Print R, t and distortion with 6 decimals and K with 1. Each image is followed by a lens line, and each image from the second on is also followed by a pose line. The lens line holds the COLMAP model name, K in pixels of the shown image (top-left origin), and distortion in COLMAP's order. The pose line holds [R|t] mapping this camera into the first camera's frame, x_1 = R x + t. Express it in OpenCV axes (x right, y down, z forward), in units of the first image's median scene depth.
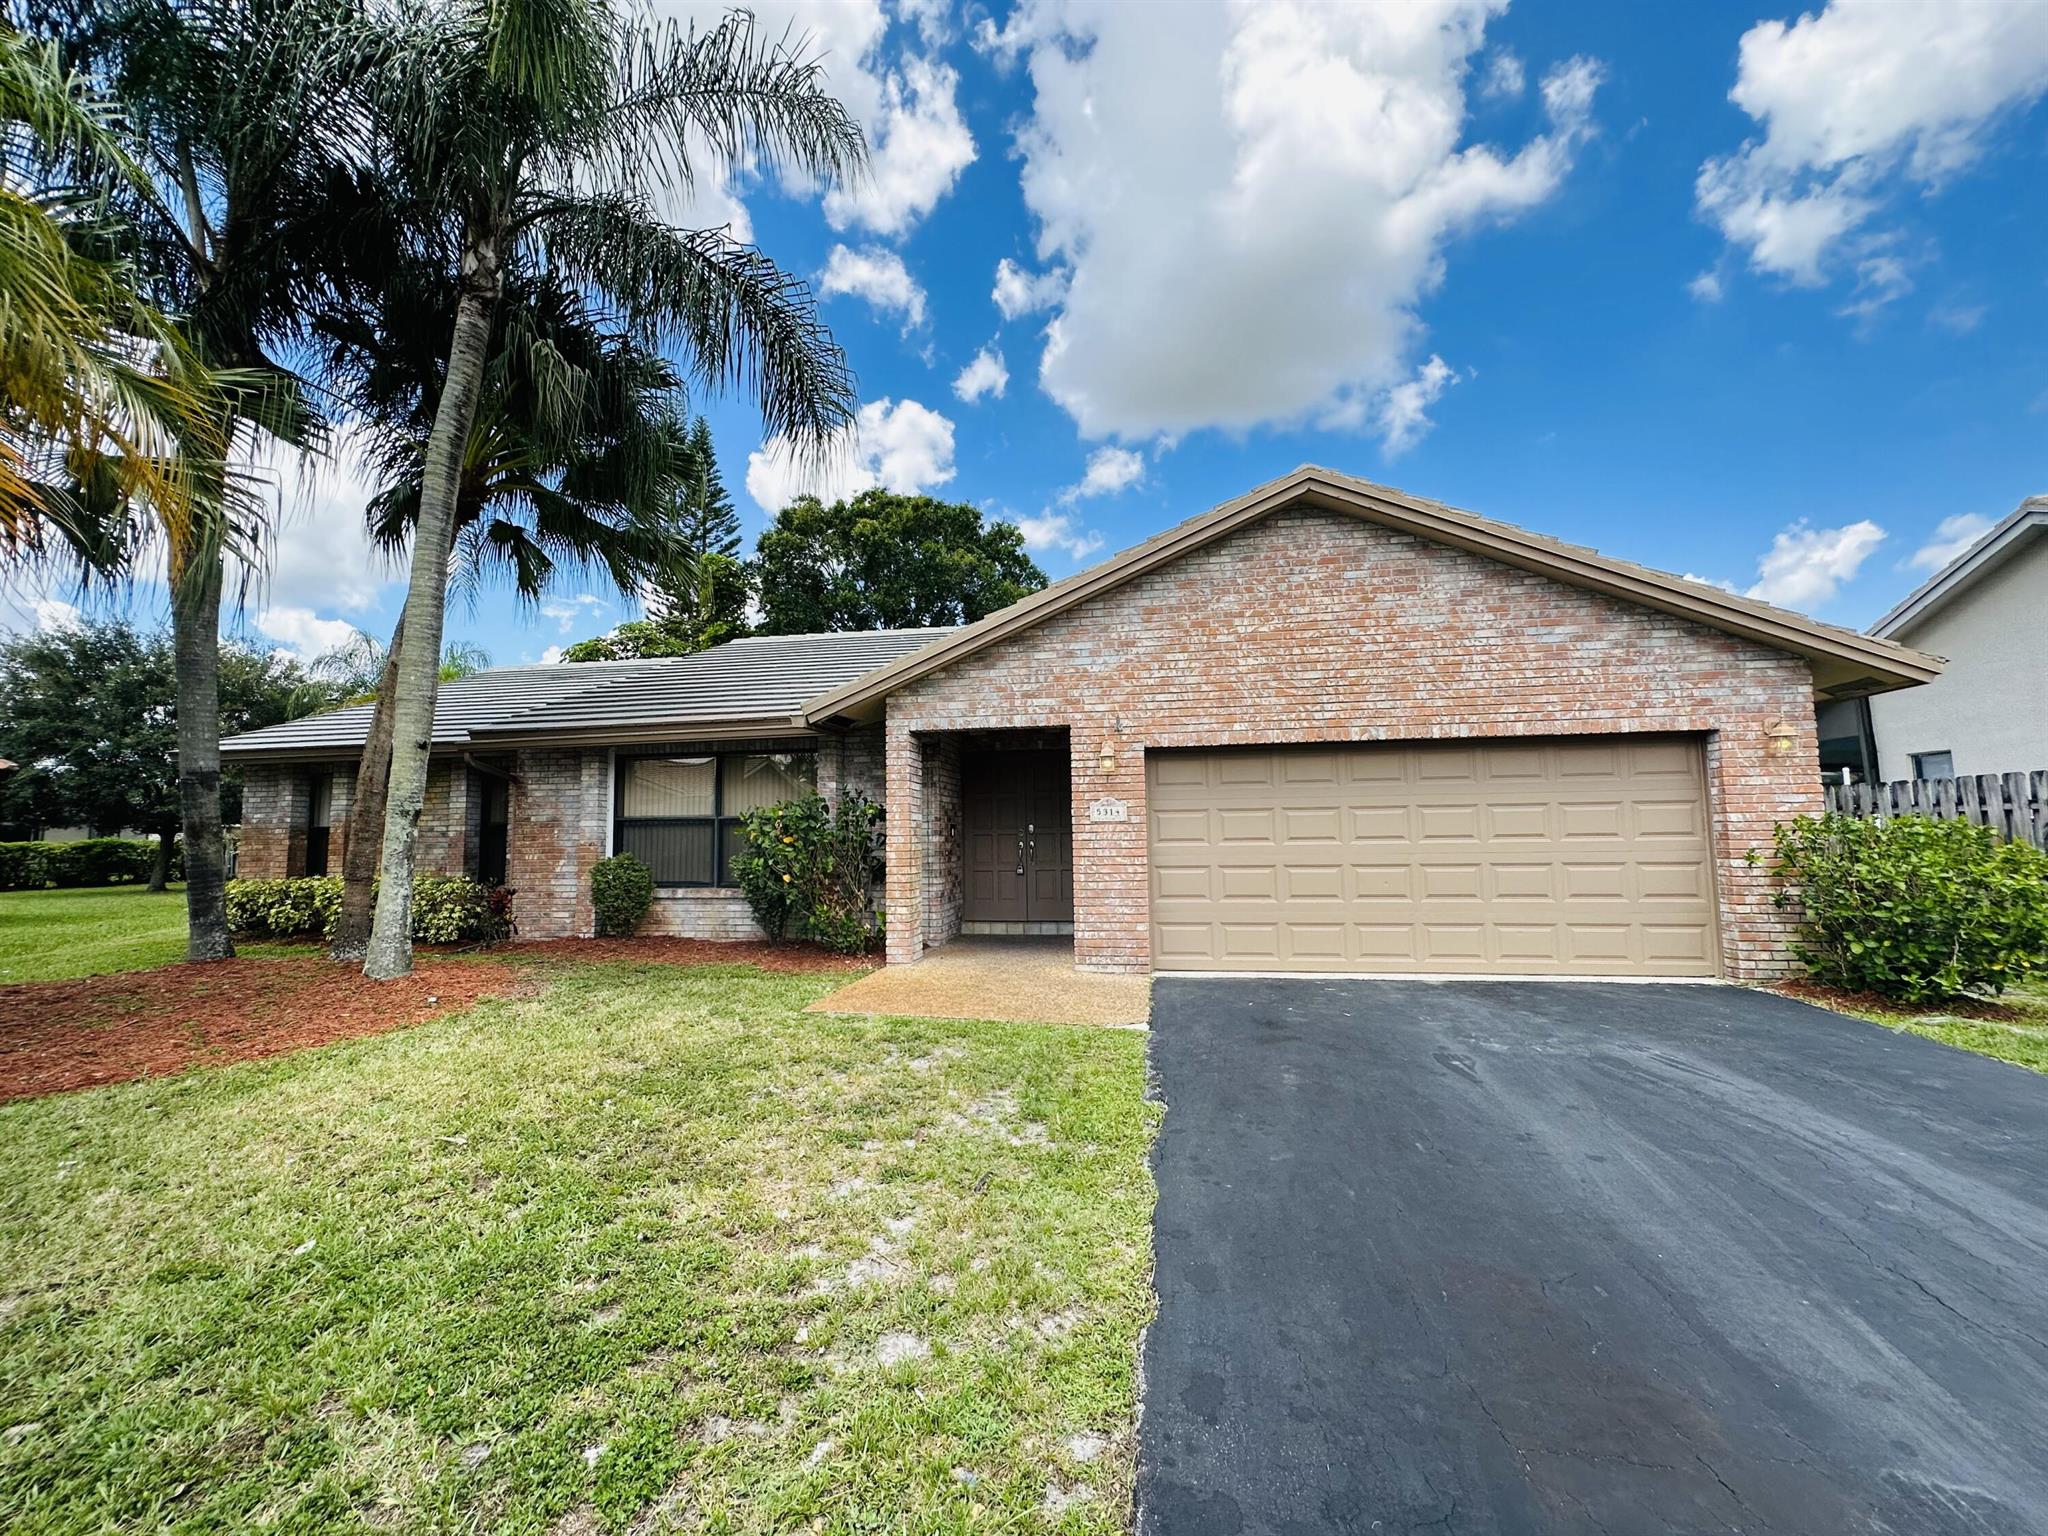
lens RADIAL K [[818.3, 0, 1024.0], [0, 818.3, 768.0], [0, 0, 1]] dist [-0.000494, 0.000014]
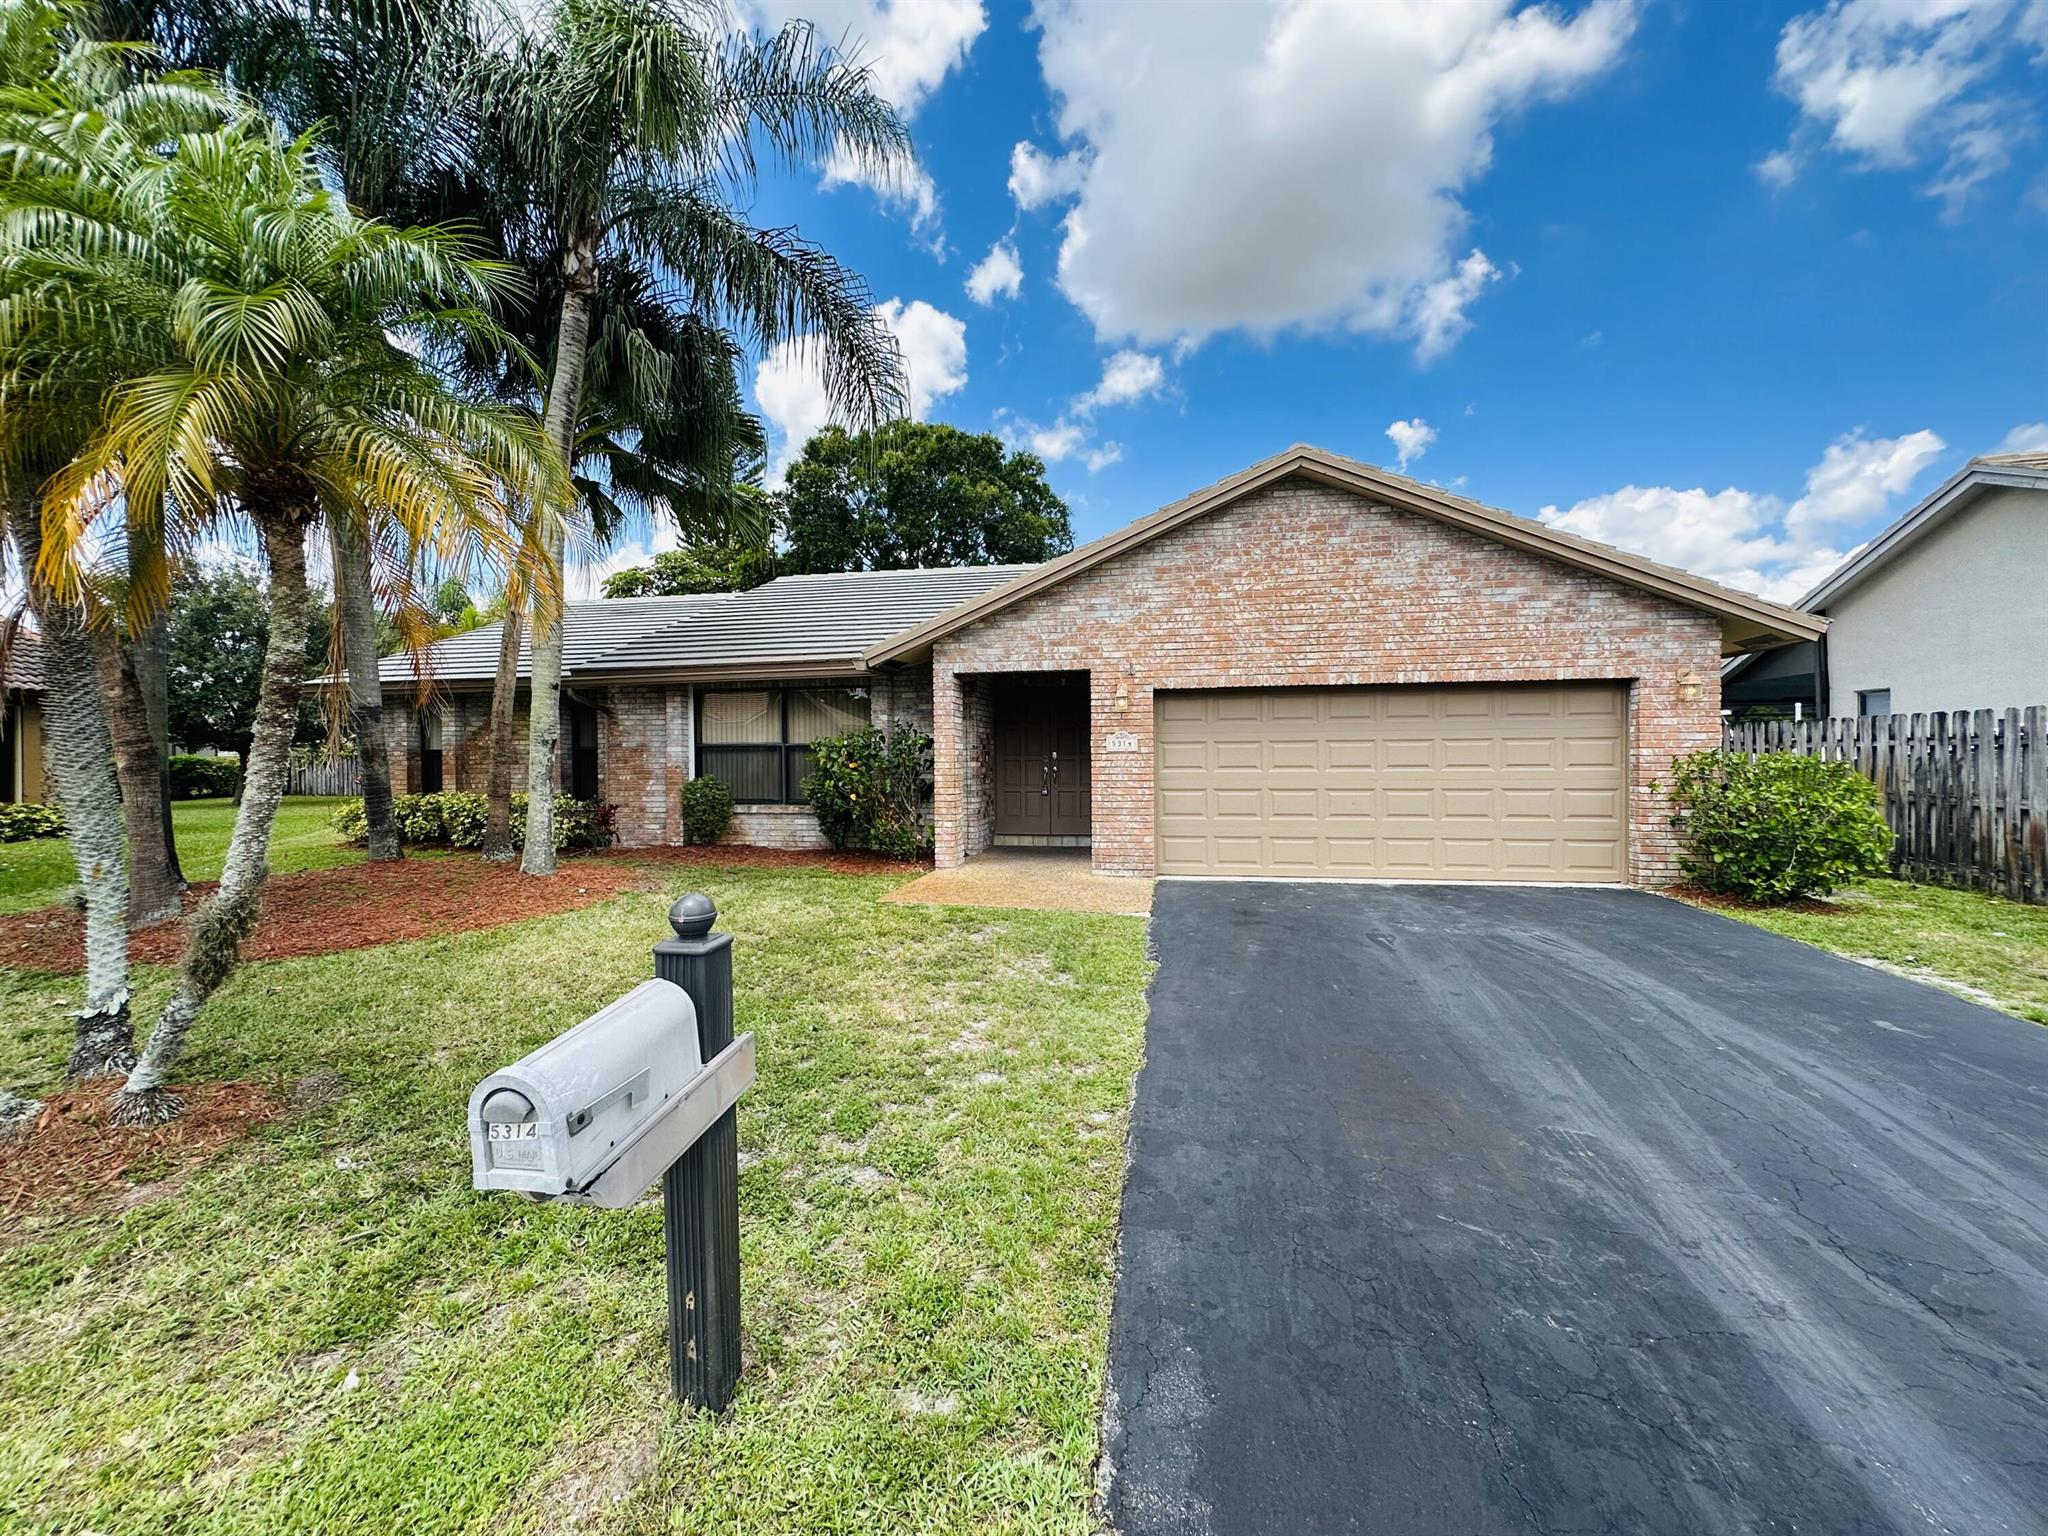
lens RADIAL K [[818.3, 0, 1024.0], [0, 818.3, 768.0], [0, 0, 1]] dist [-0.000494, 0.000014]
pose [[0.999821, 0.005942, -0.017985, -0.018228], [-0.004162, 0.995235, 0.097413, -0.027240], [0.018478, -0.097321, 0.995082, -0.197613]]
